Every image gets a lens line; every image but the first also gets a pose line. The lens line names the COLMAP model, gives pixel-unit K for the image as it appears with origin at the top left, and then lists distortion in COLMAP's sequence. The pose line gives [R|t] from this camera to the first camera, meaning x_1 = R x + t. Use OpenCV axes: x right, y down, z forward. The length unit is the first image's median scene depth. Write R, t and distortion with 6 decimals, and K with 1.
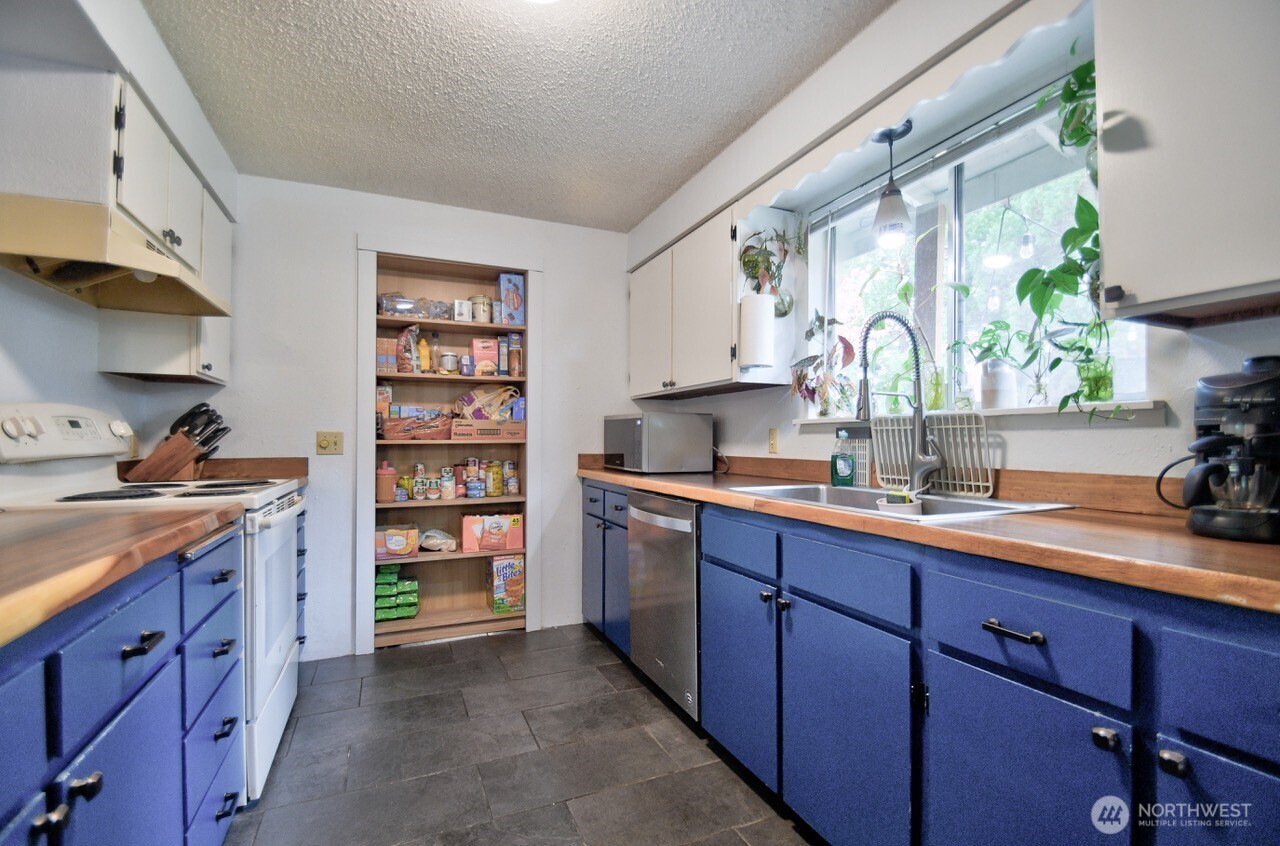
lens RADIAL K [[577.1, 0, 637.0], [0, 577.1, 433.1], [0, 0, 1]] dist [0.003280, -0.013104]
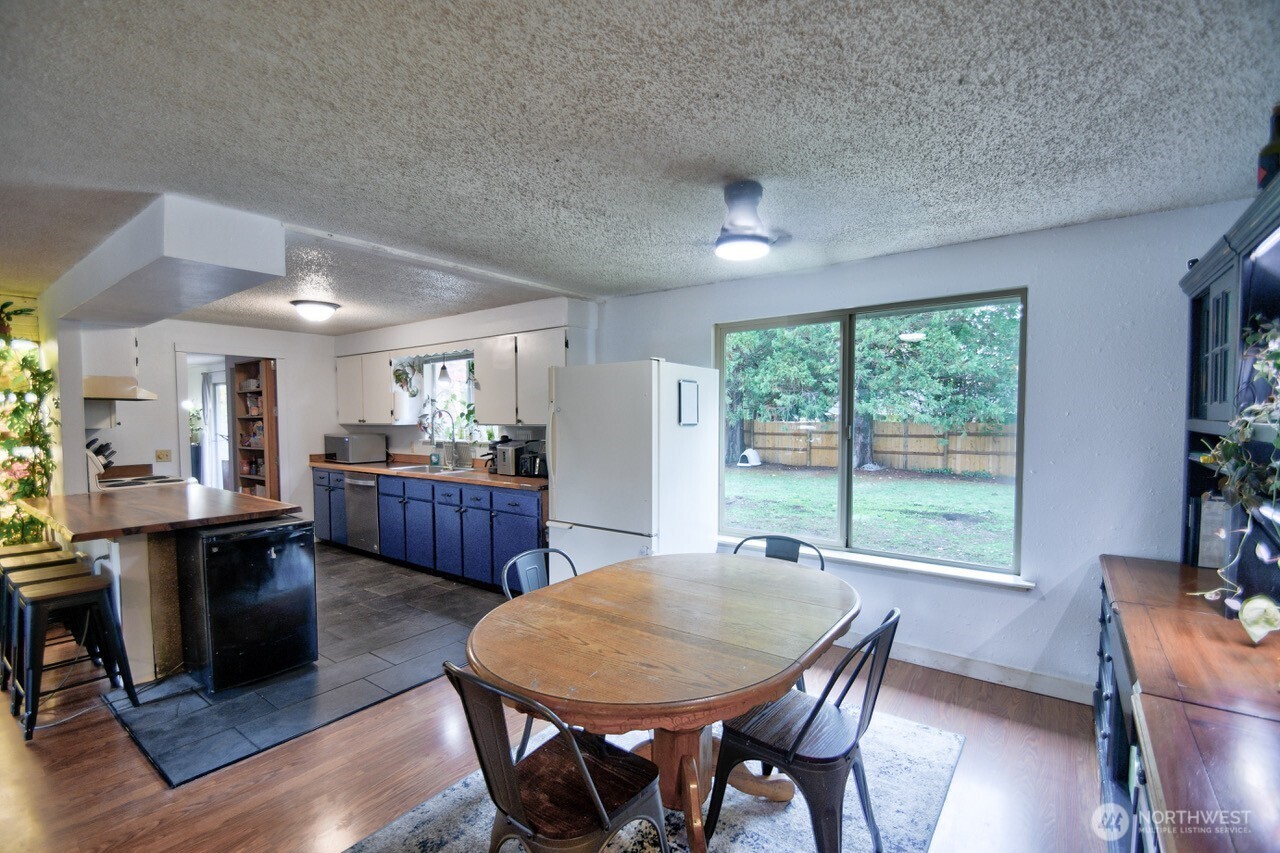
lens RADIAL K [[574.6, 0, 644.2], [0, 574.6, 442.2], [0, 0, 1]] dist [0.000306, -0.008423]
pose [[0.864775, -0.031122, 0.501194, -0.139456], [0.001737, 0.998257, 0.058991, -0.165965], [-0.502156, -0.050143, 0.863322, -1.737428]]
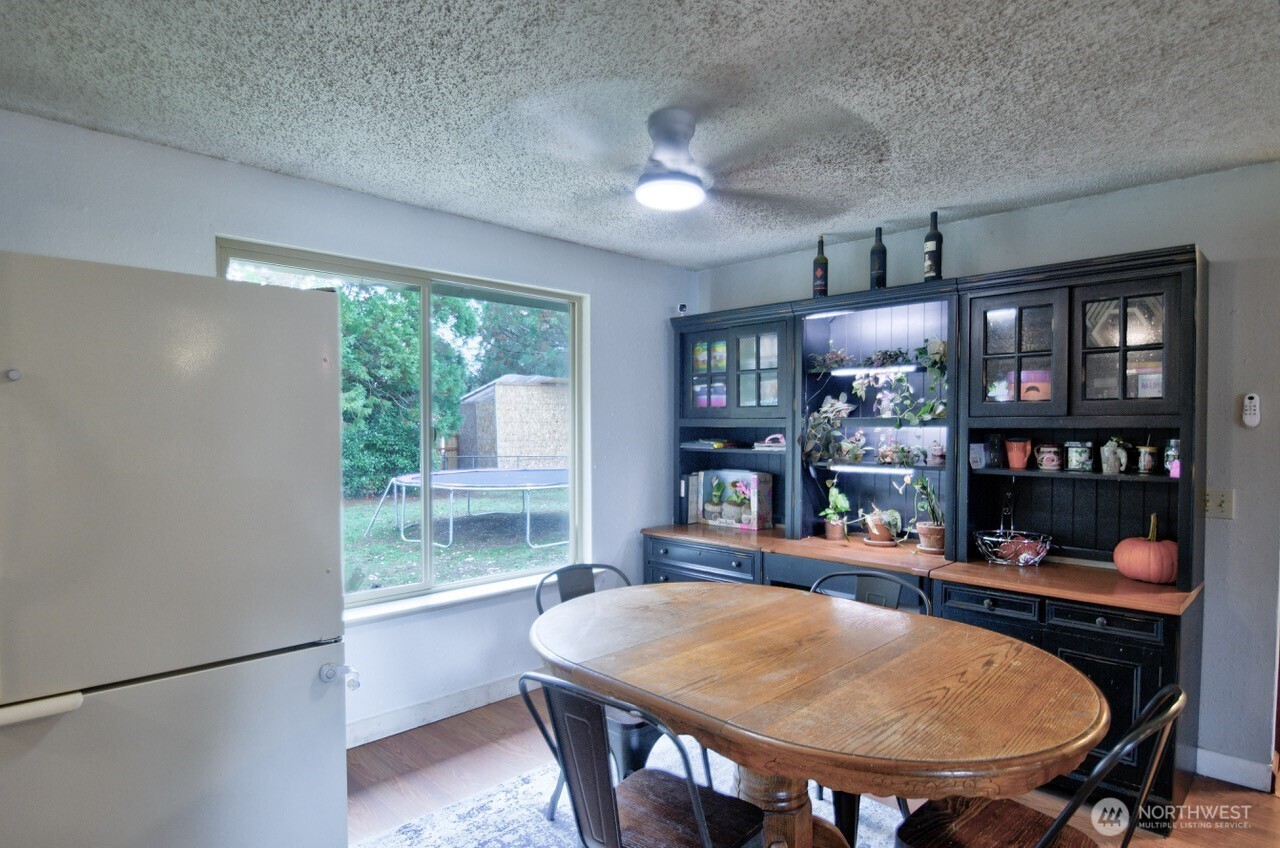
lens RADIAL K [[695.6, 0, 640.0], [0, 695.6, 424.0], [0, 0, 1]] dist [-0.027534, -0.001053]
pose [[-0.365658, 0.003749, 0.930742, -0.357201], [-0.010233, 0.999915, -0.008047, -0.112593], [-0.930693, -0.012467, -0.365589, -0.555113]]
